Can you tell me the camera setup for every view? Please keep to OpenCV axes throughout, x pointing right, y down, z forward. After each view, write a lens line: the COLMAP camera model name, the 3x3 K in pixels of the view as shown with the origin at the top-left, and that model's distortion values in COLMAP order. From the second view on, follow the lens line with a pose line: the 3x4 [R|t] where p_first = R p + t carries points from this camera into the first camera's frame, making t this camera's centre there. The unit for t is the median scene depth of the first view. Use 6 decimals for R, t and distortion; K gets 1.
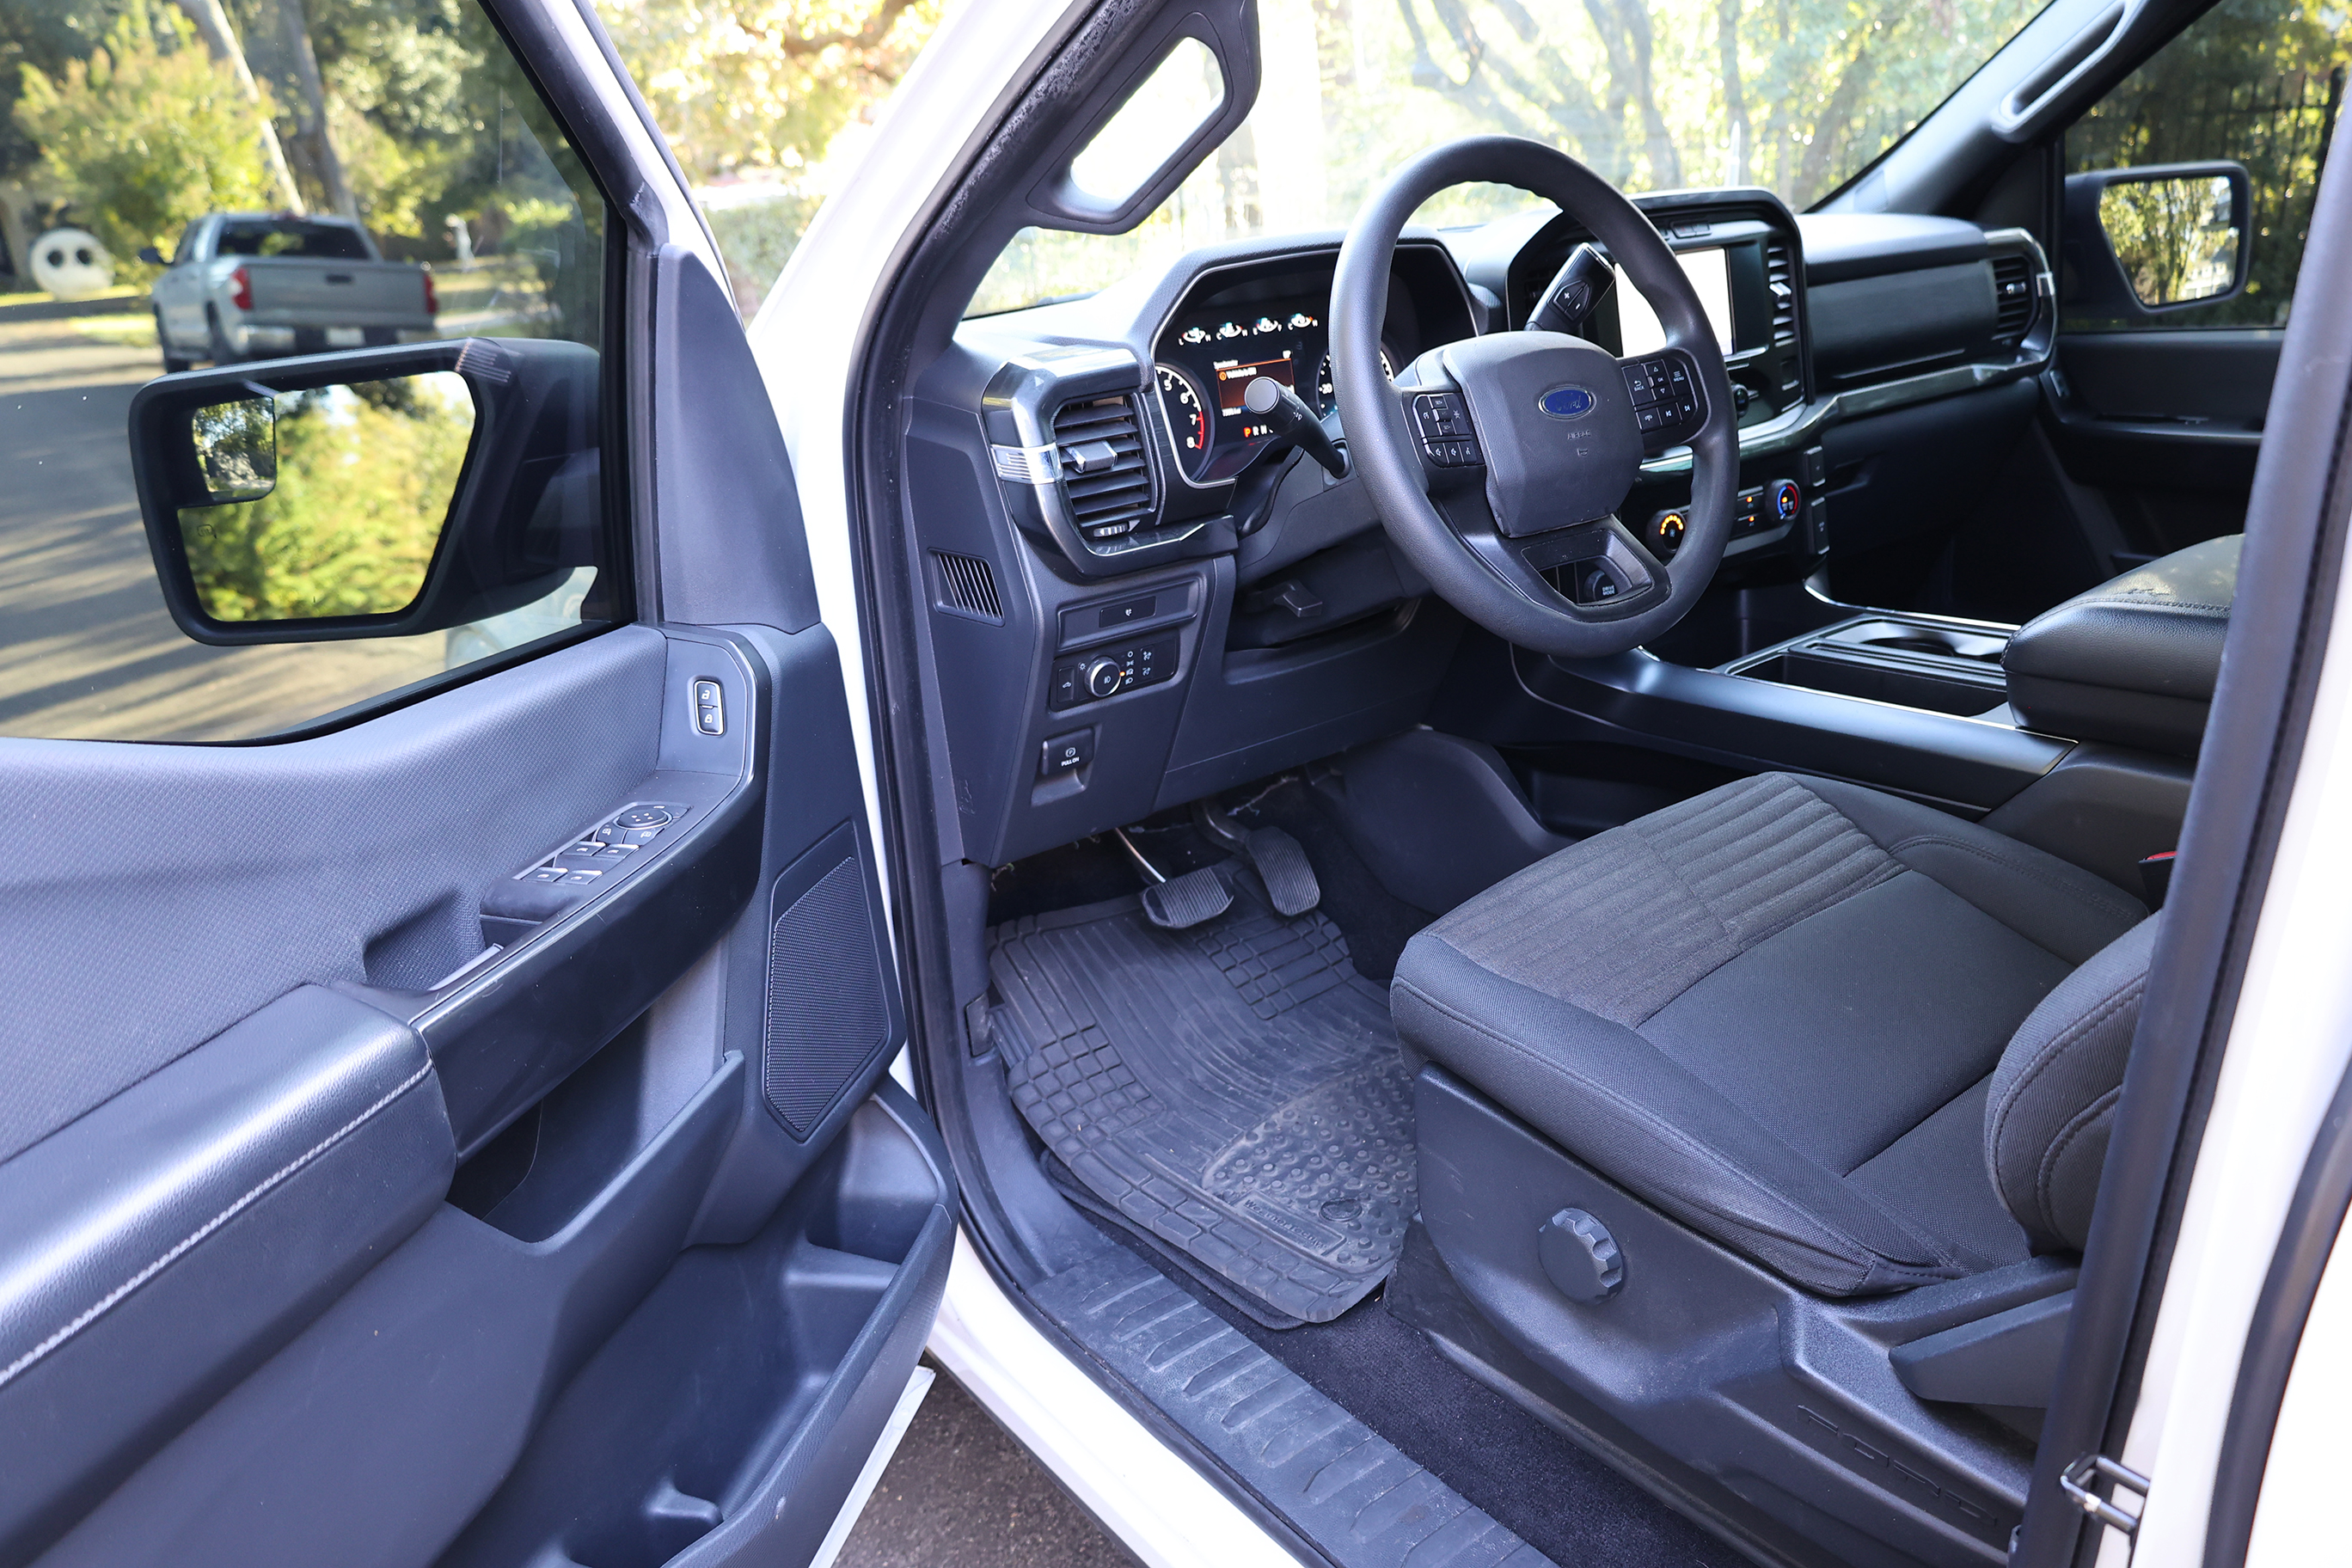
lens RADIAL K [[1609.8, 0, 1174.2], [0, 1609.8, 796.0], [0, 0, 1]] dist [-0.003215, 0.001390]
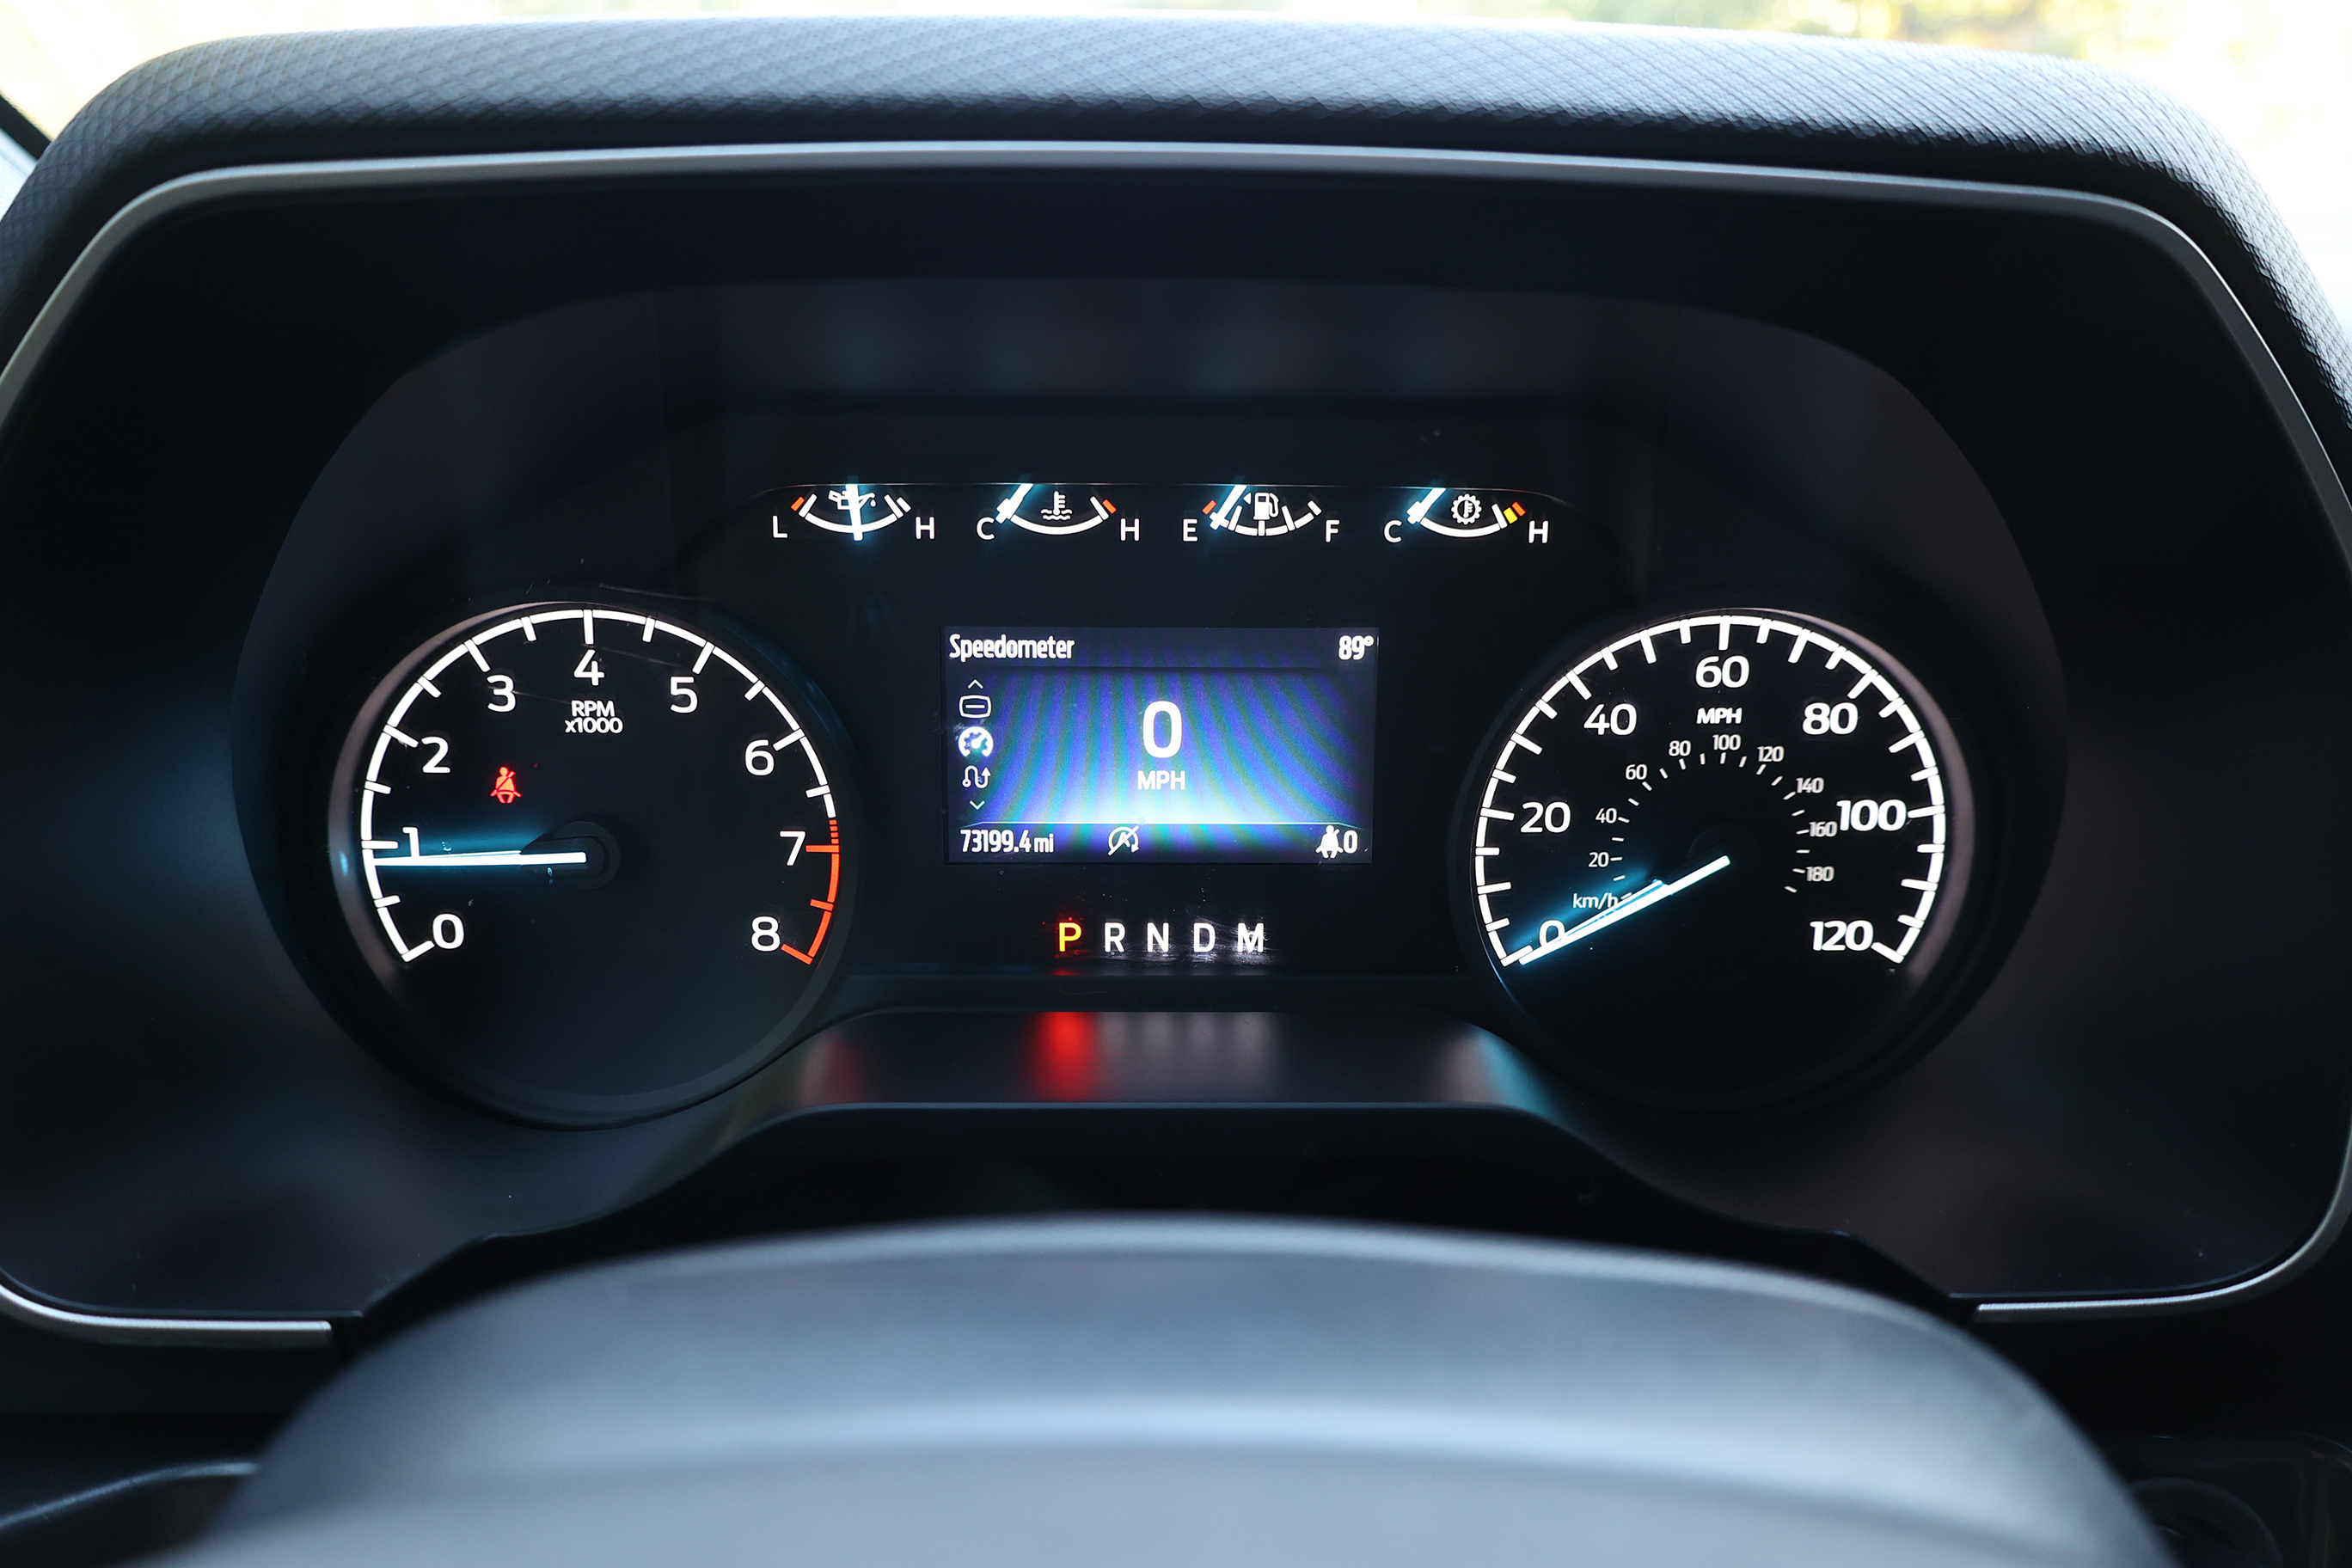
lens RADIAL K [[1609.8, 0, 1192.7], [0, 1609.8, 789.9], [0, 0, 1]] dist [-0.003215, 0.001390]
pose [[0.800167, 0.262898, -0.539089, 0.180021], [-0.266036, 0.961131, 0.073841, -0.265244], [0.537548, 0.084332, 0.839005, 0.797859]]
